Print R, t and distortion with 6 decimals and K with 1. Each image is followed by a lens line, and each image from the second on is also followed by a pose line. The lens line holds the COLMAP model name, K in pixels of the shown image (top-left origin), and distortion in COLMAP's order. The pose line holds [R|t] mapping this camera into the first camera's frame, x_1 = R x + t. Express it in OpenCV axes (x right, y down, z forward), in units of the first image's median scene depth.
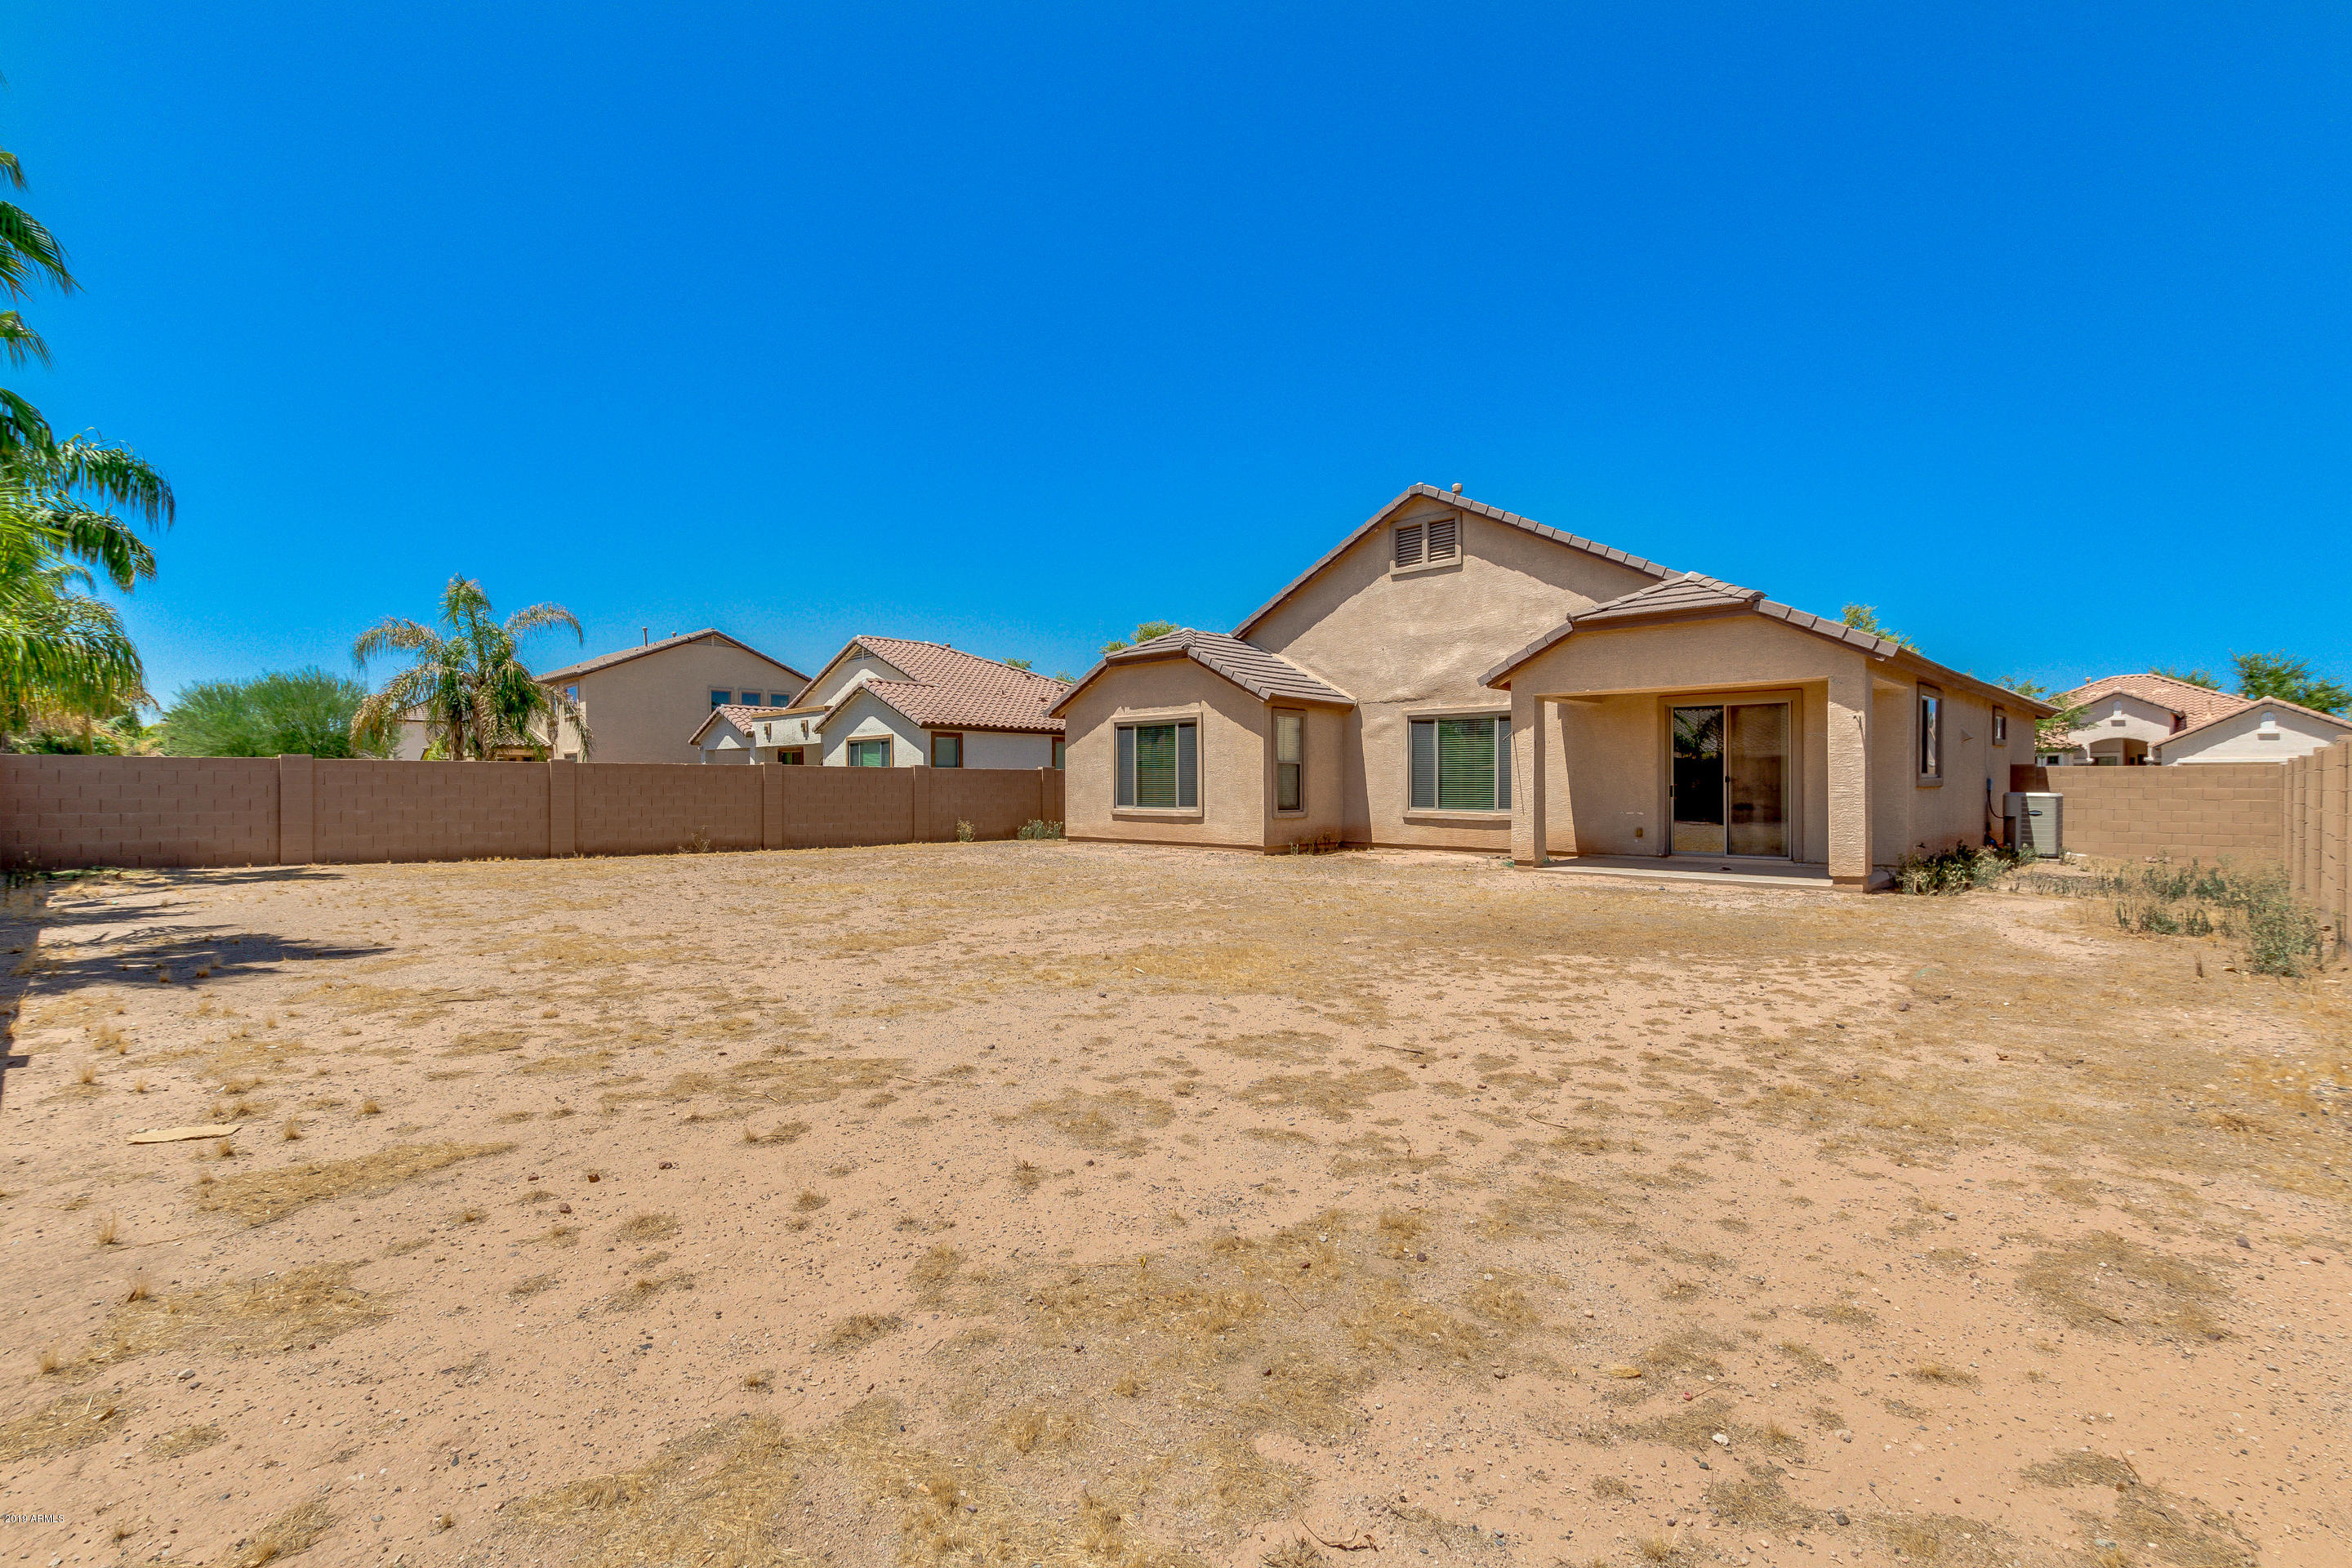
lens RADIAL K [[1069.8, 0, 1174.8], [0, 1069.8, 783.7], [0, 0, 1]] dist [0.004896, -0.003470]
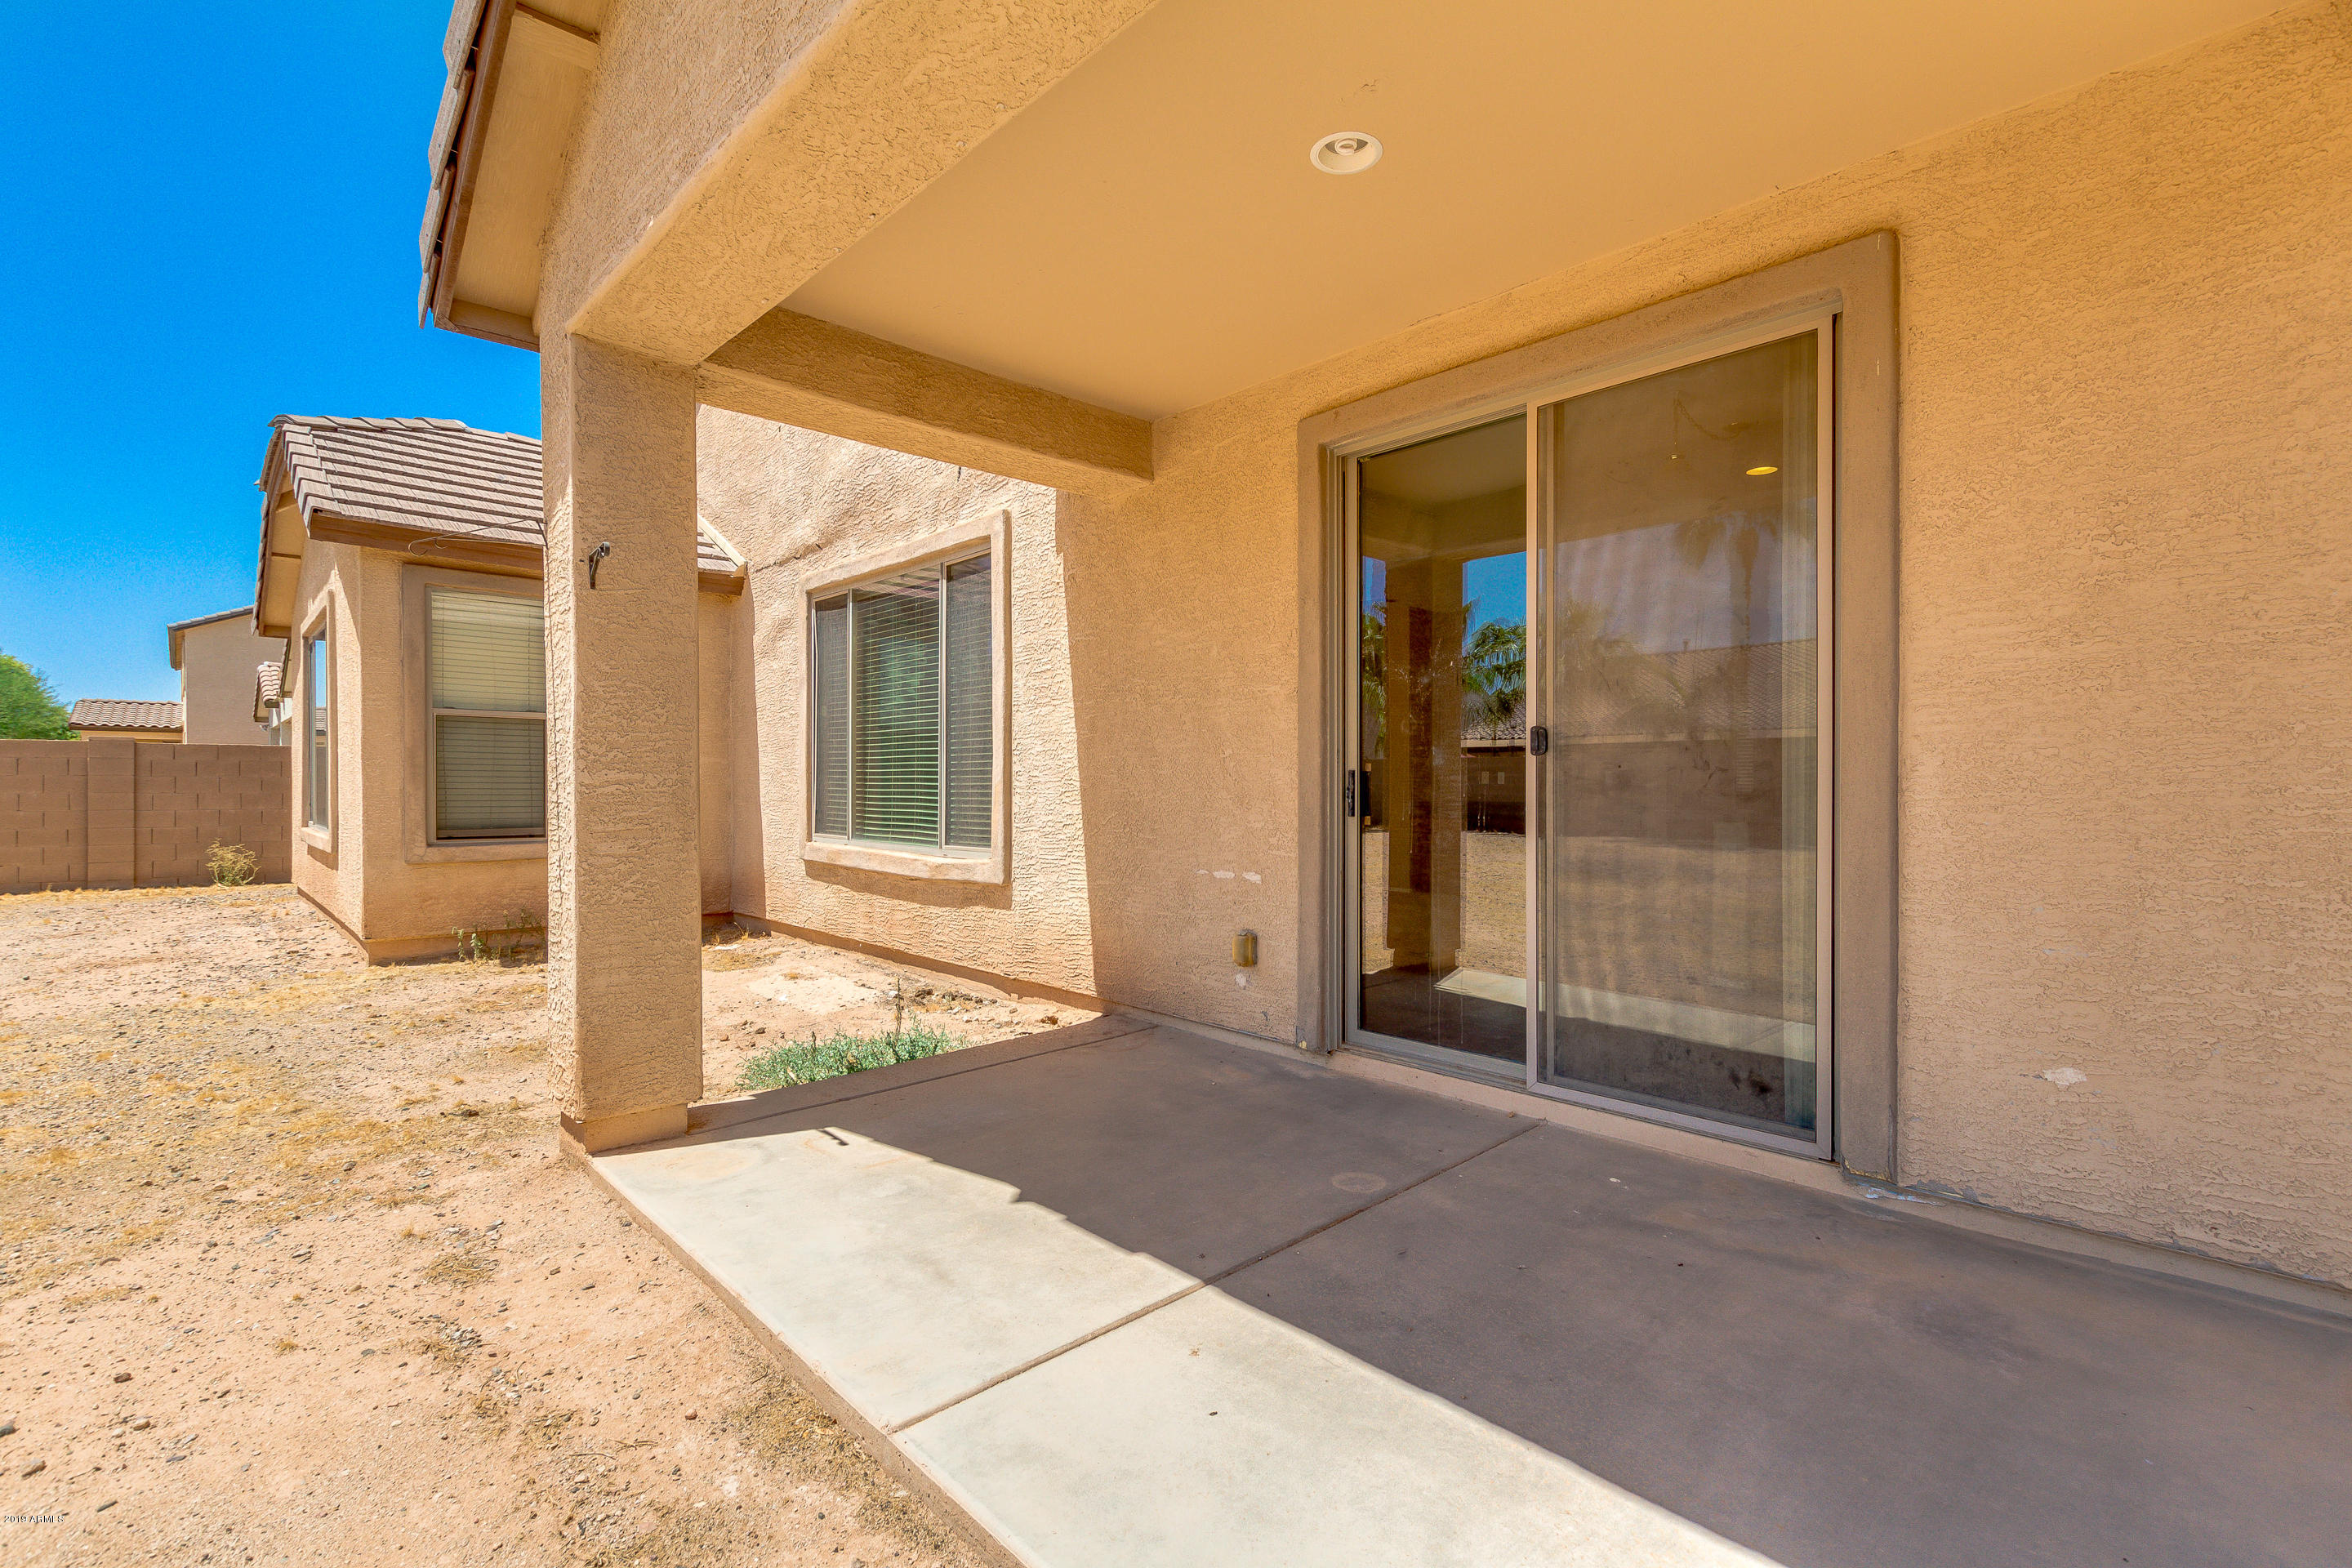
lens RADIAL K [[1069.8, 0, 1168.8], [0, 1069.8, 785.2], [0, 0, 1]] dist [0.004896, -0.003470]
pose [[0.999496, 0.002926, -0.031612, 0.358492], [-0.002867, 0.999994, 0.001913, 0.003848], [0.031618, -0.001821, 0.999498, 0.623410]]
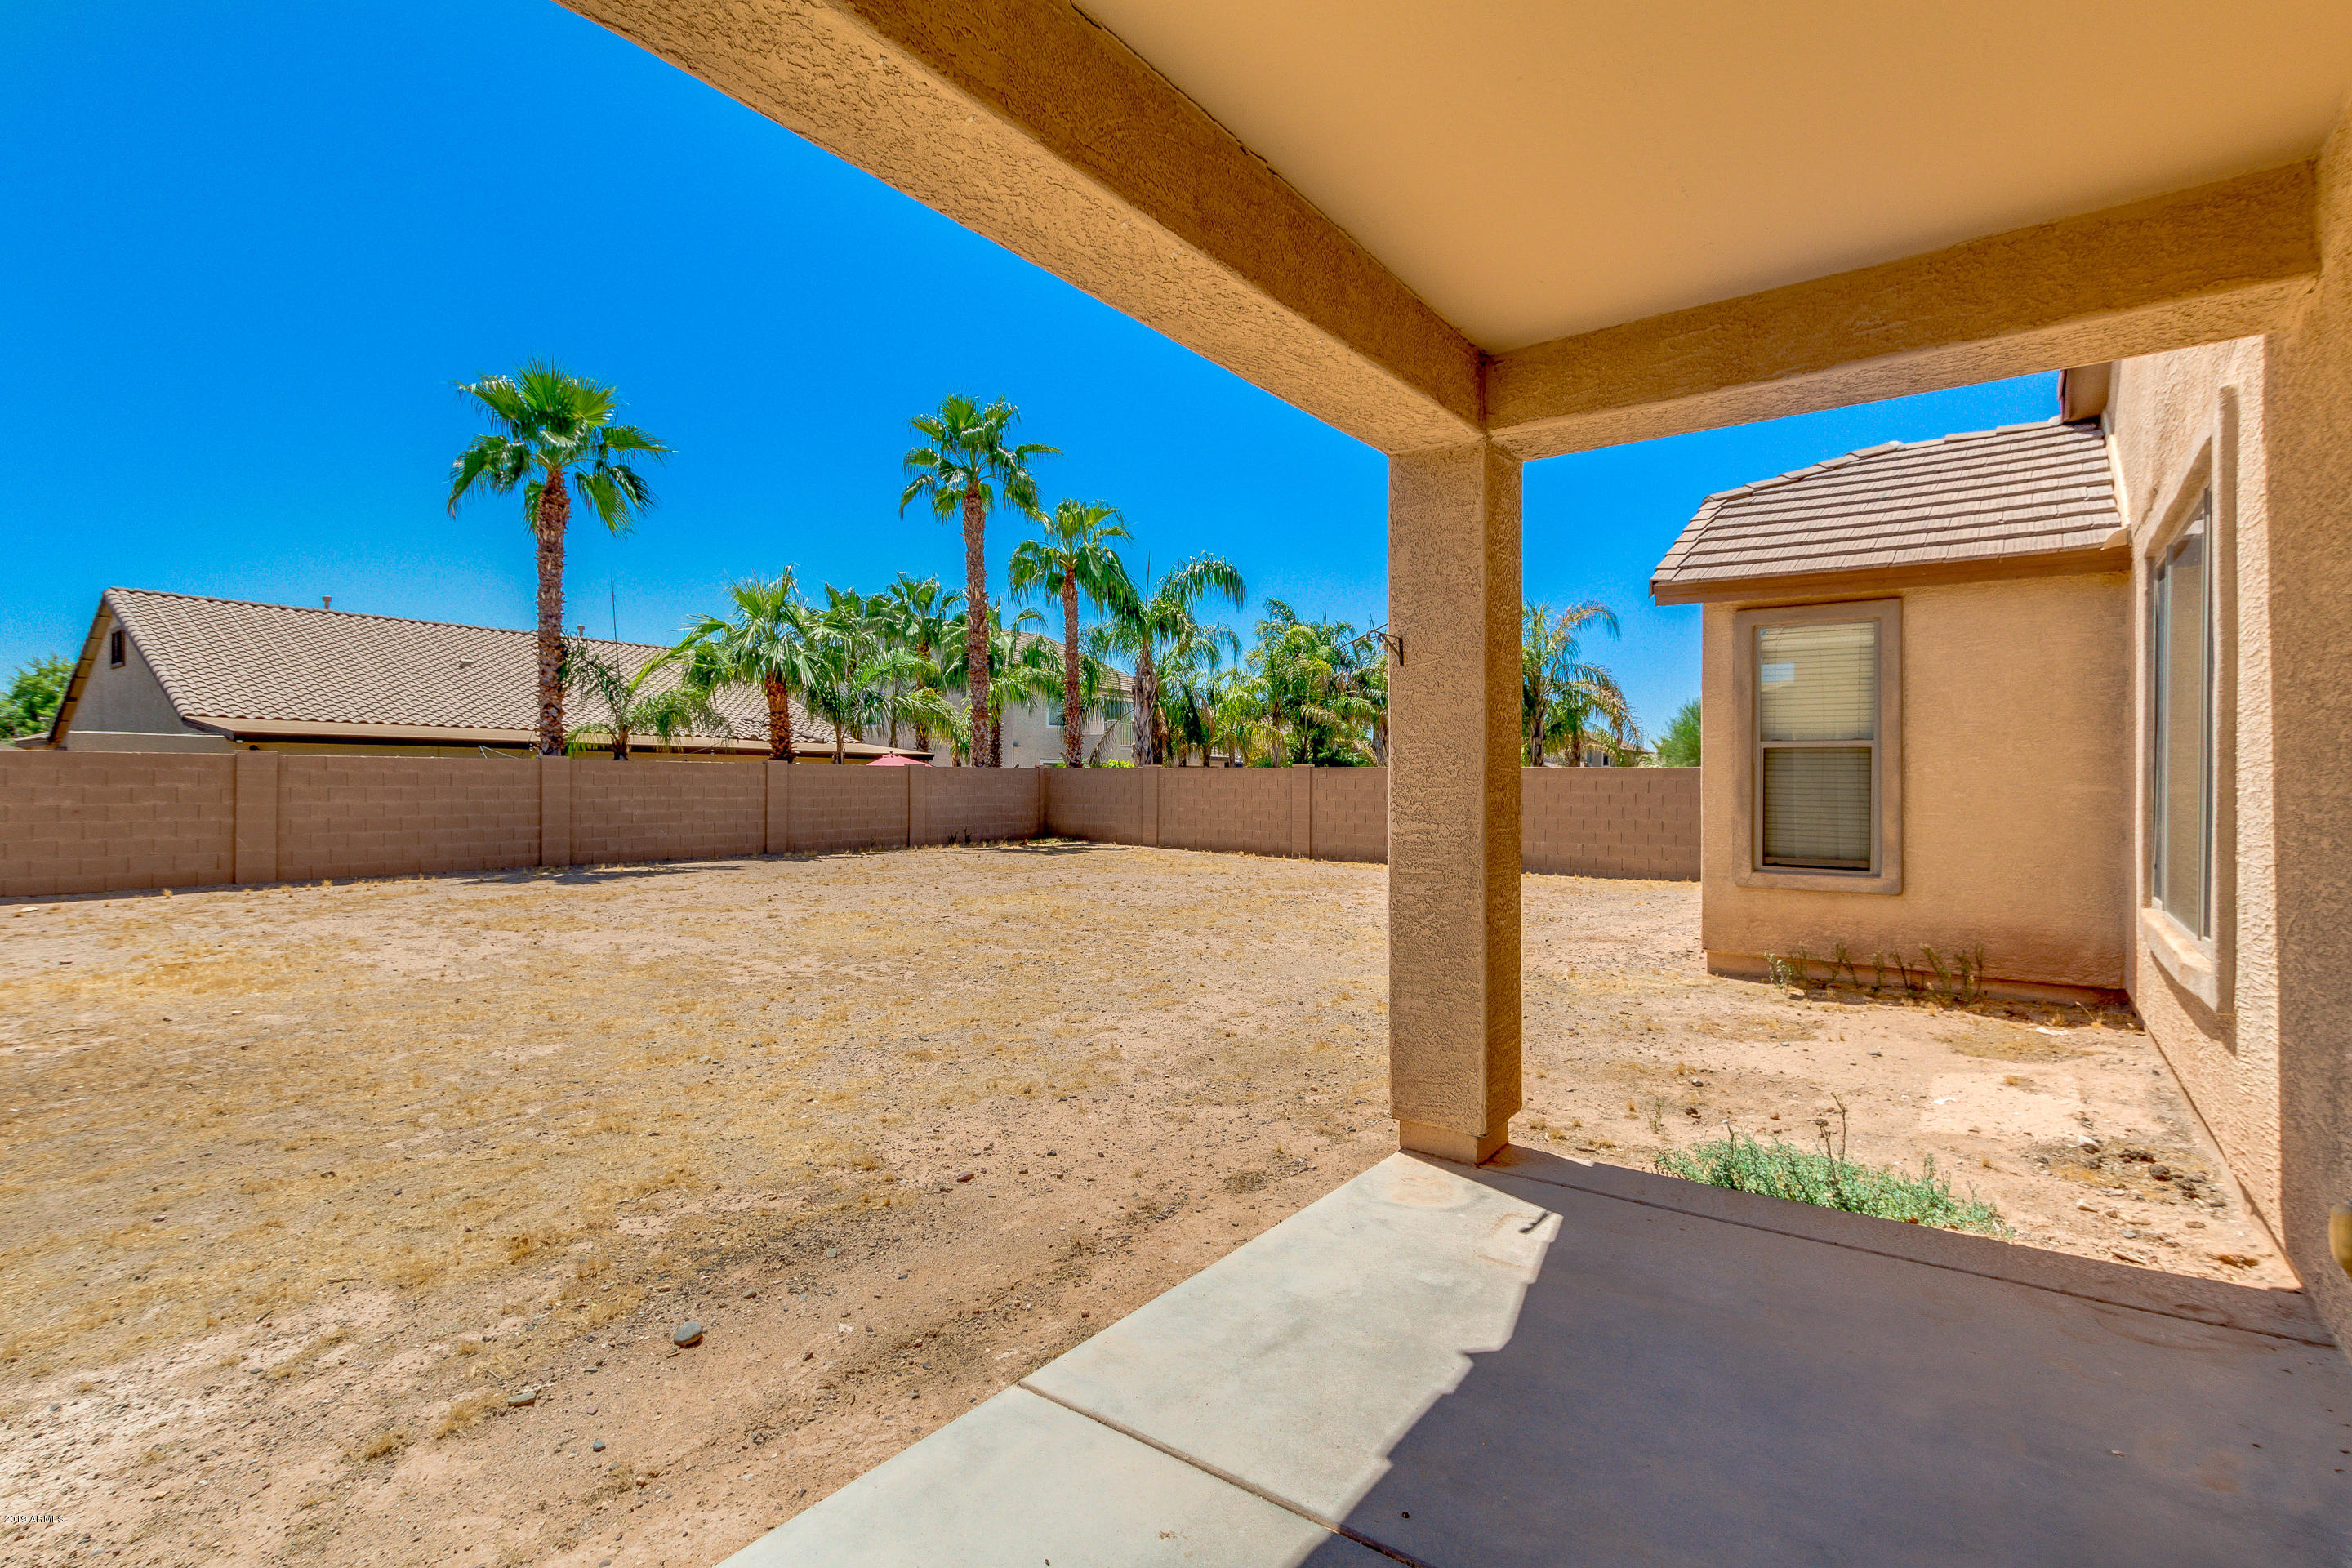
lens RADIAL K [[1069.8, 0, 1188.4], [0, 1069.8, 789.0], [0, 0, 1]] dist [0.004896, -0.003470]
pose [[0.148277, 0.006680, -0.988923, 0.447909], [-0.007907, 0.999953, 0.005569, -0.004205], [0.988914, 0.006993, 0.148323, 0.716625]]
